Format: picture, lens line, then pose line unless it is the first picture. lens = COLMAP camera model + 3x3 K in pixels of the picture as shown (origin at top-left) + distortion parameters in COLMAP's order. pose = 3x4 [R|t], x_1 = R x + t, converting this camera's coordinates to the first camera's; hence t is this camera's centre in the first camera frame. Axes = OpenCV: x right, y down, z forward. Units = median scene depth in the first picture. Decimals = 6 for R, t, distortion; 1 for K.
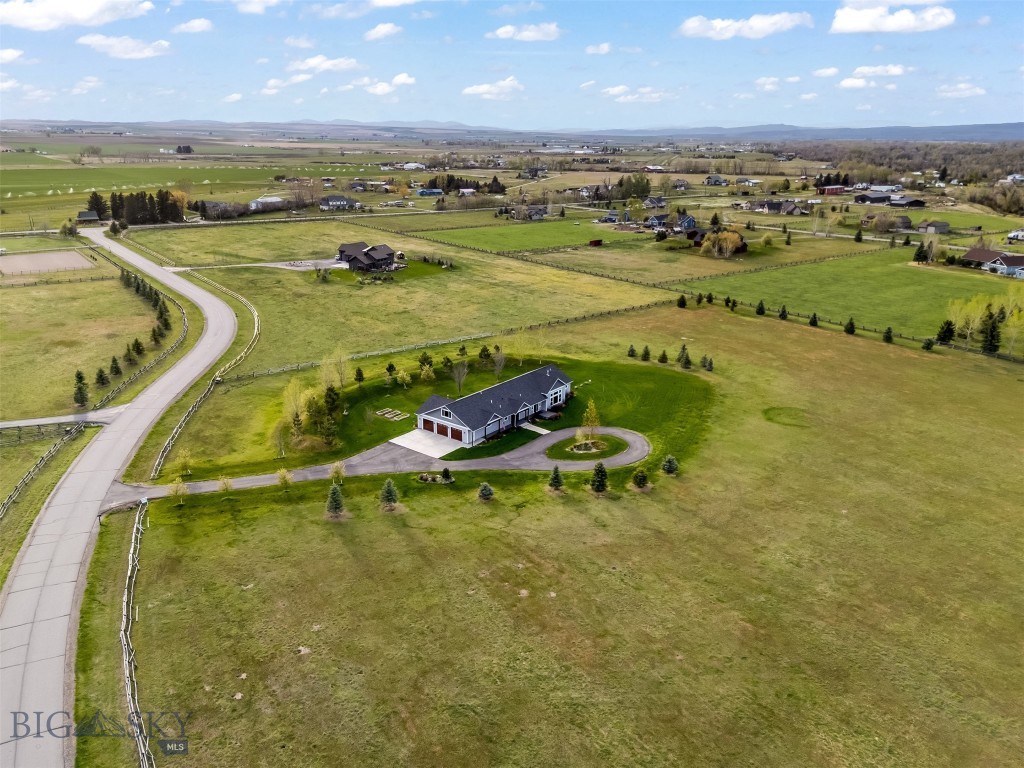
lens RADIAL K [[756.9, 0, 511.8], [0, 756.9, 386.0], [0, 0, 1]] dist [0.085031, -0.078712]
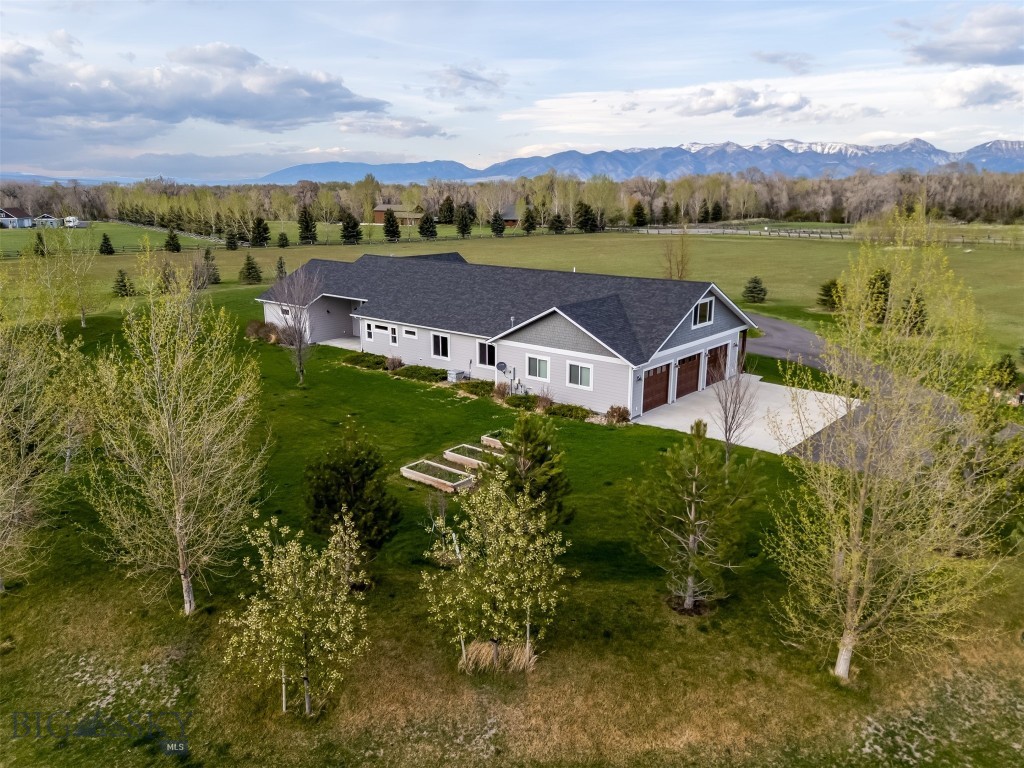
lens RADIAL K [[756.9, 0, 511.8], [0, 756.9, 386.0], [0, 0, 1]] dist [0.085031, -0.078712]
pose [[0.029535, -0.254050, 0.966740, -0.372948], [0.317036, 0.919605, 0.231978, -0.030901], [-0.947953, 0.299640, 0.107704, 0.979165]]
